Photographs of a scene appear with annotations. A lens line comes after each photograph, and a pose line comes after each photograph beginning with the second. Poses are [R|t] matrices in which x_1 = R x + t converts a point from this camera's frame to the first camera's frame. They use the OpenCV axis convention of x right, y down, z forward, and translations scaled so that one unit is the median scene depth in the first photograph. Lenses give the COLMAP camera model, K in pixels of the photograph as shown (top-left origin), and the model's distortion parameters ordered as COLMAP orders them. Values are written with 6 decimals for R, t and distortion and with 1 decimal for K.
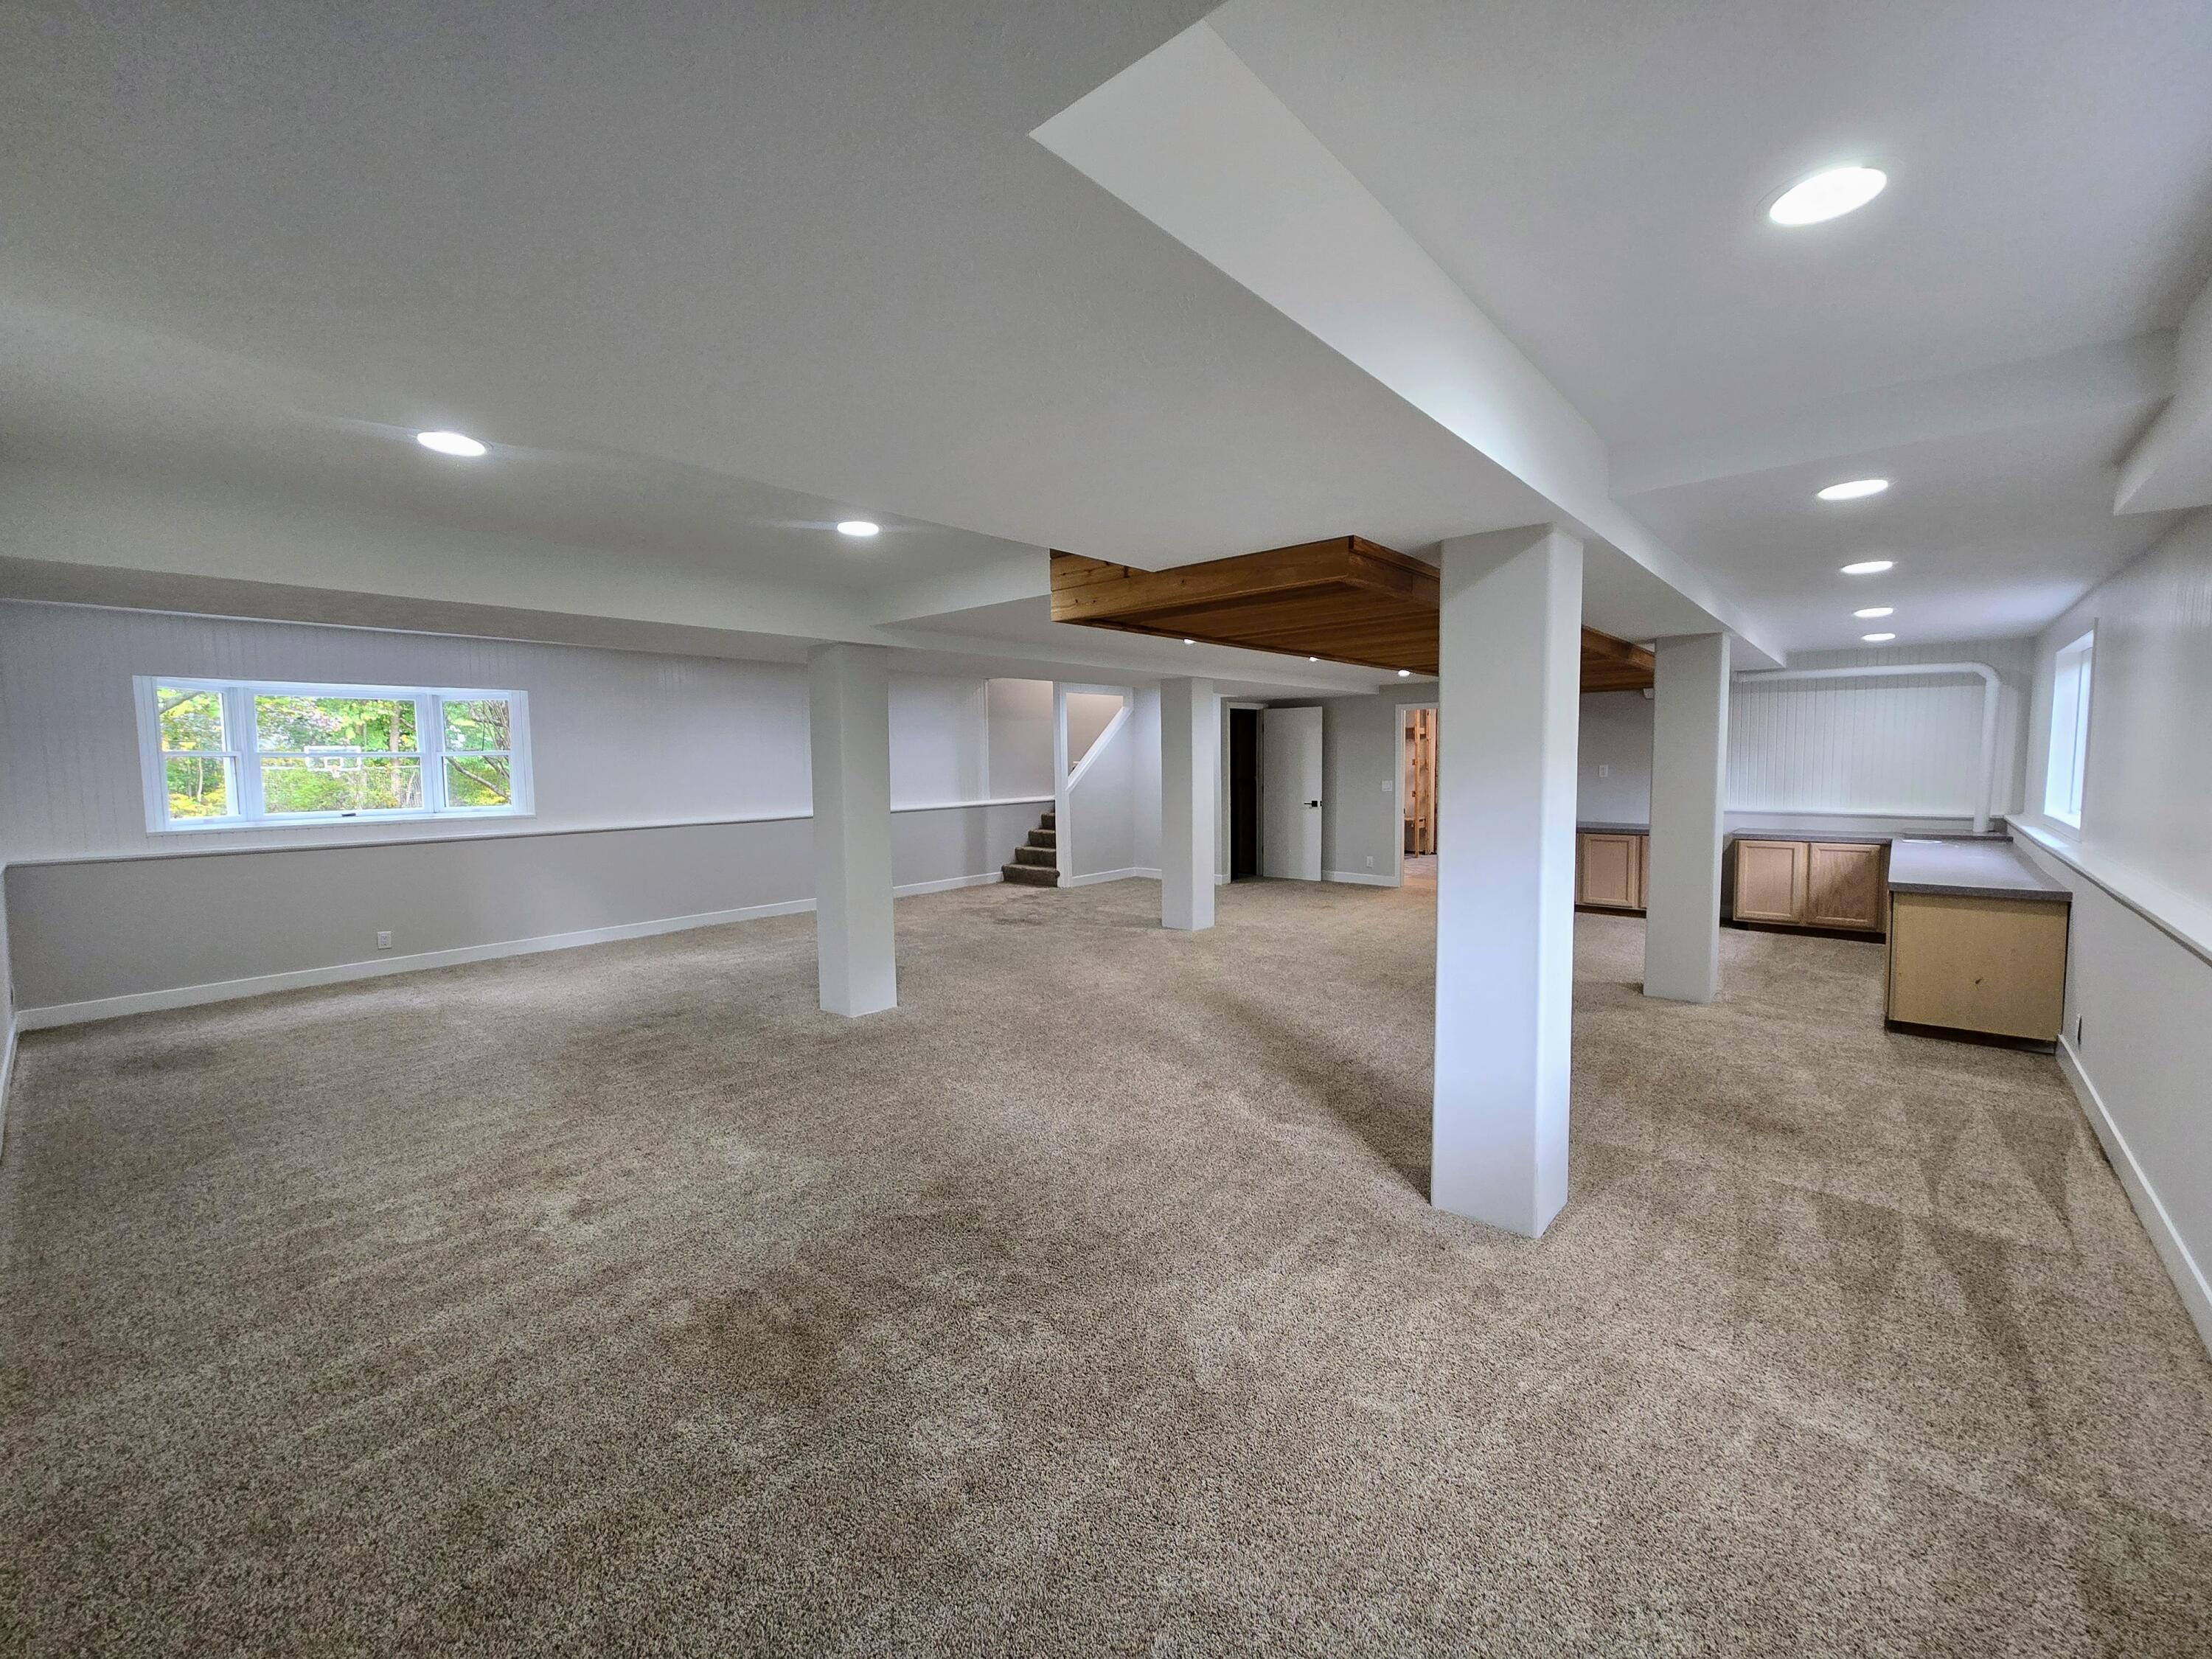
lens RADIAL K [[911.5, 0, 1096.7], [0, 911.5, 822.1], [0, 0, 1]] dist [0.003074, 0.000636]
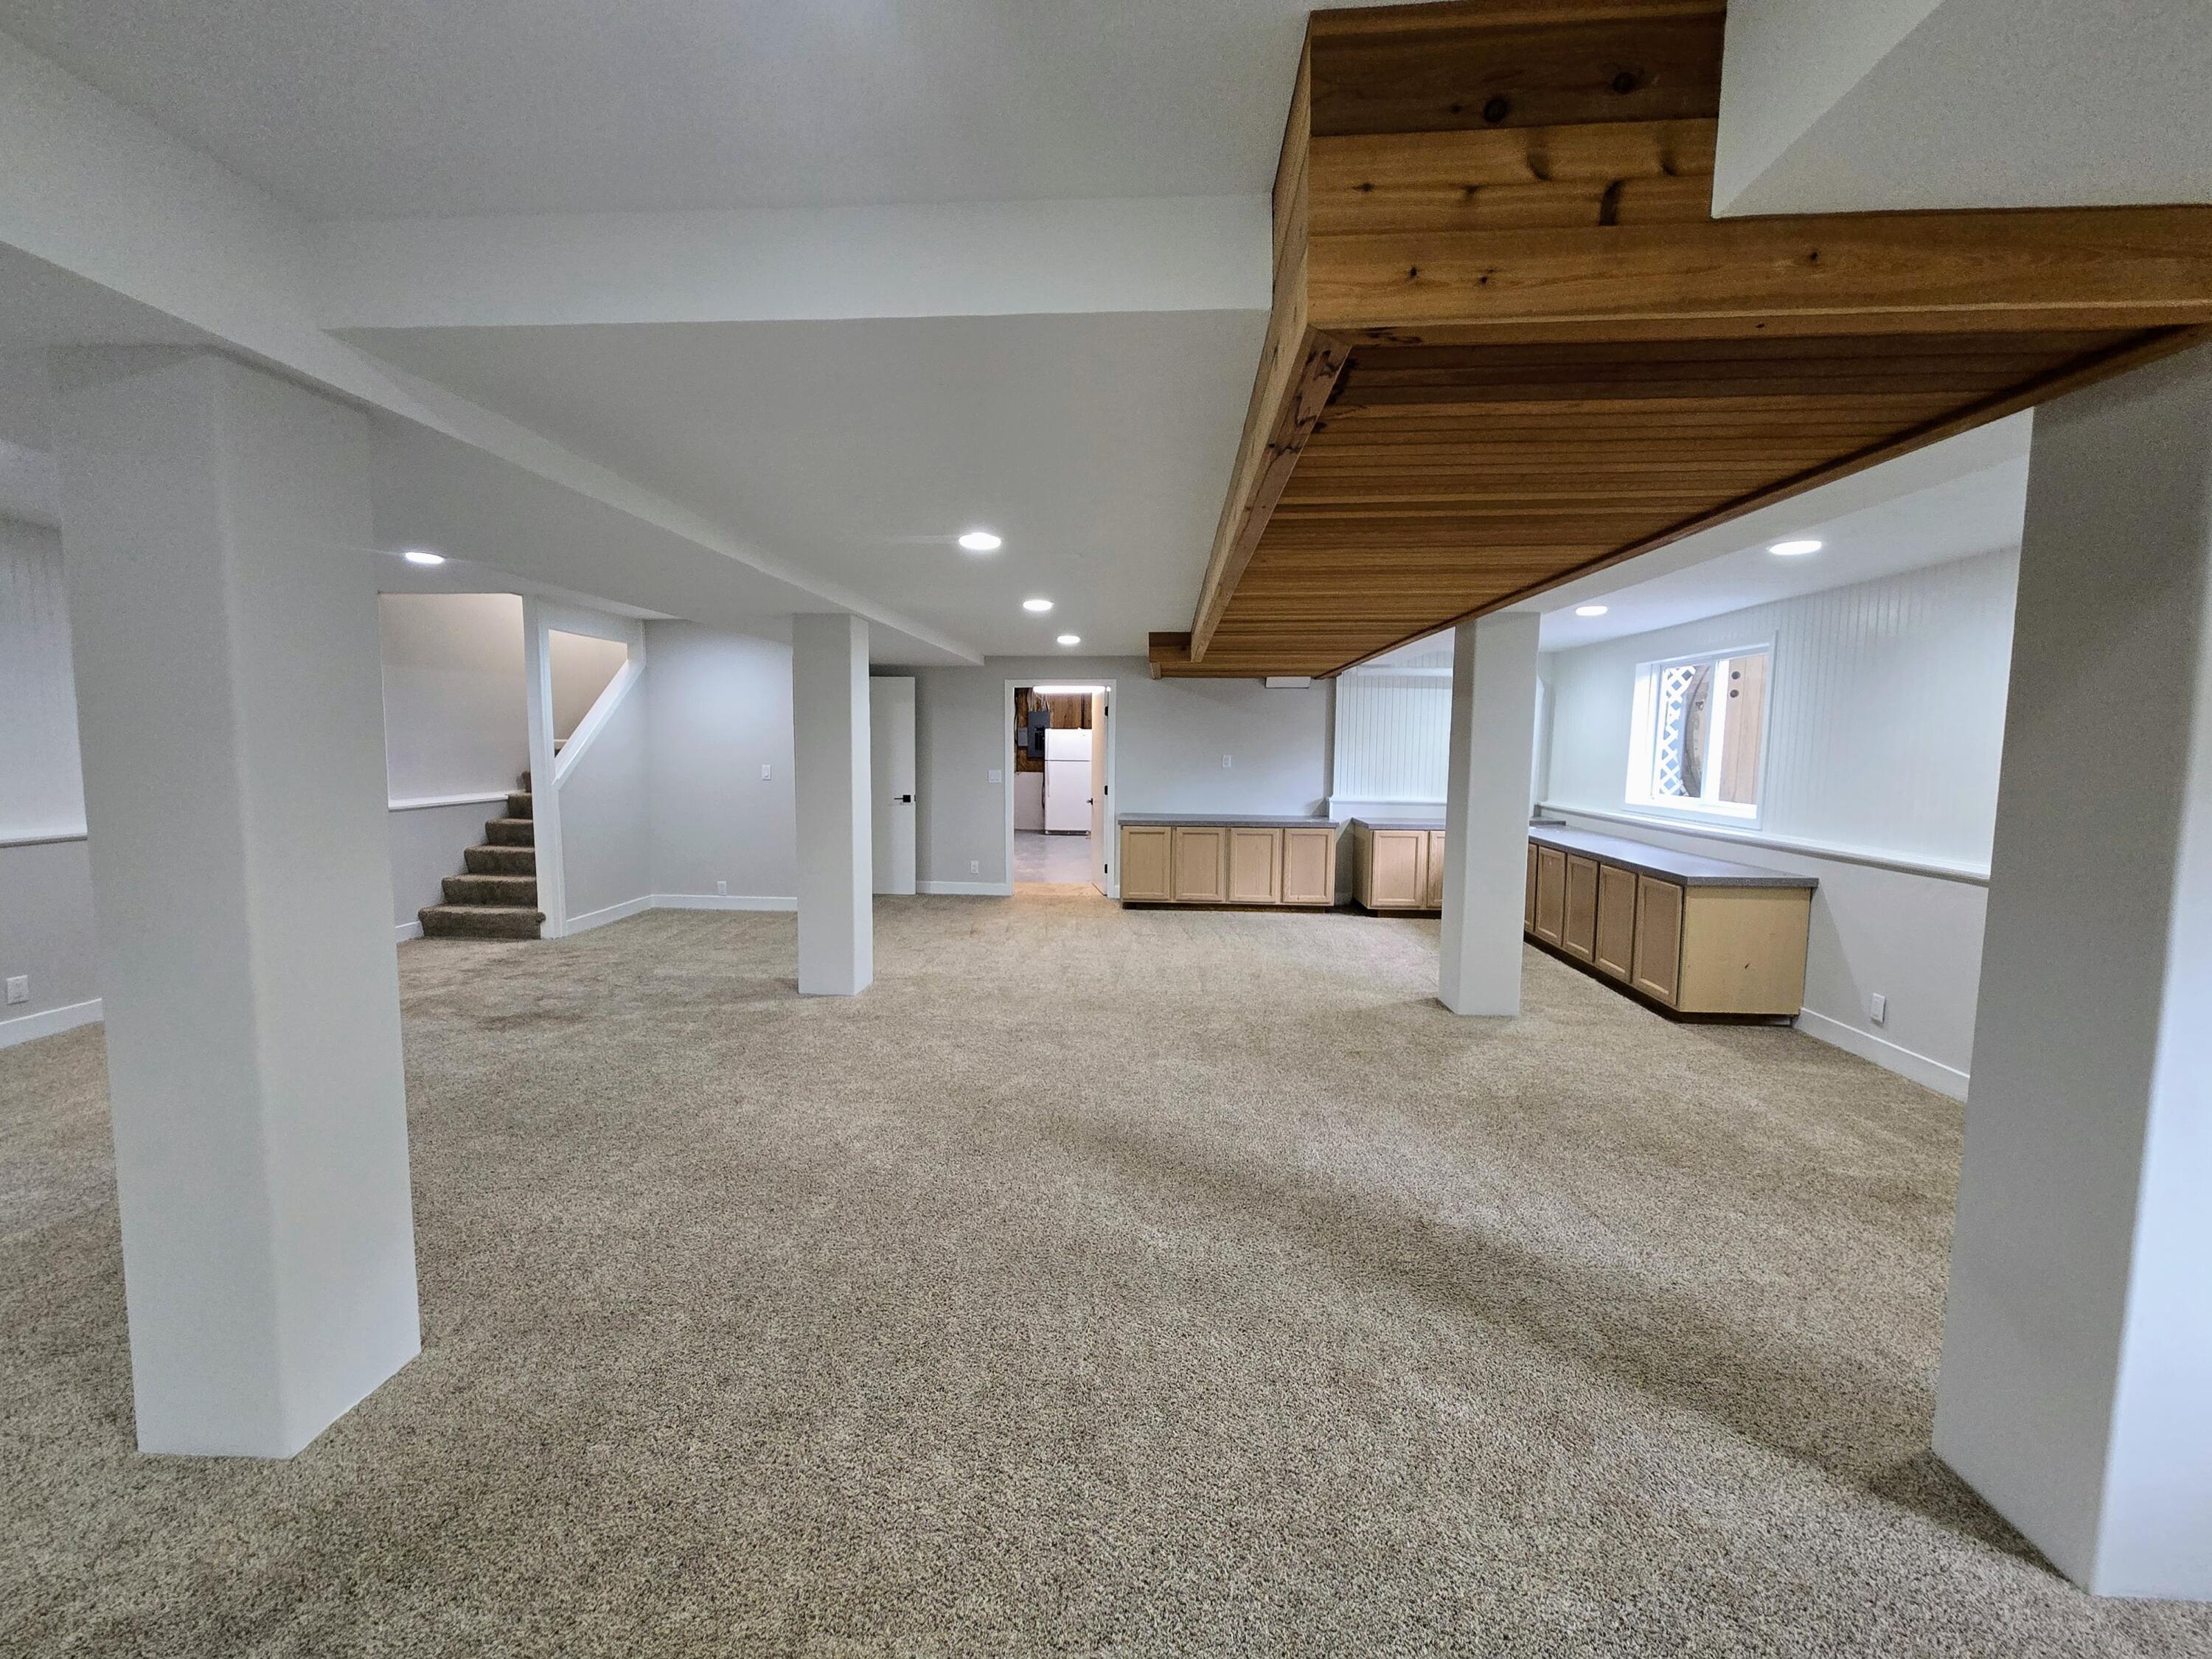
lens RADIAL K [[911.5, 0, 1096.7], [0, 911.5, 822.1], [0, 0, 1]] dist [0.003074, 0.000636]
pose [[0.797533, -0.031892, 0.602432, -0.144367], [0.022949, 0.999483, 0.022530, -0.017874], [-0.602839, -0.004143, 0.797852, 0.341133]]
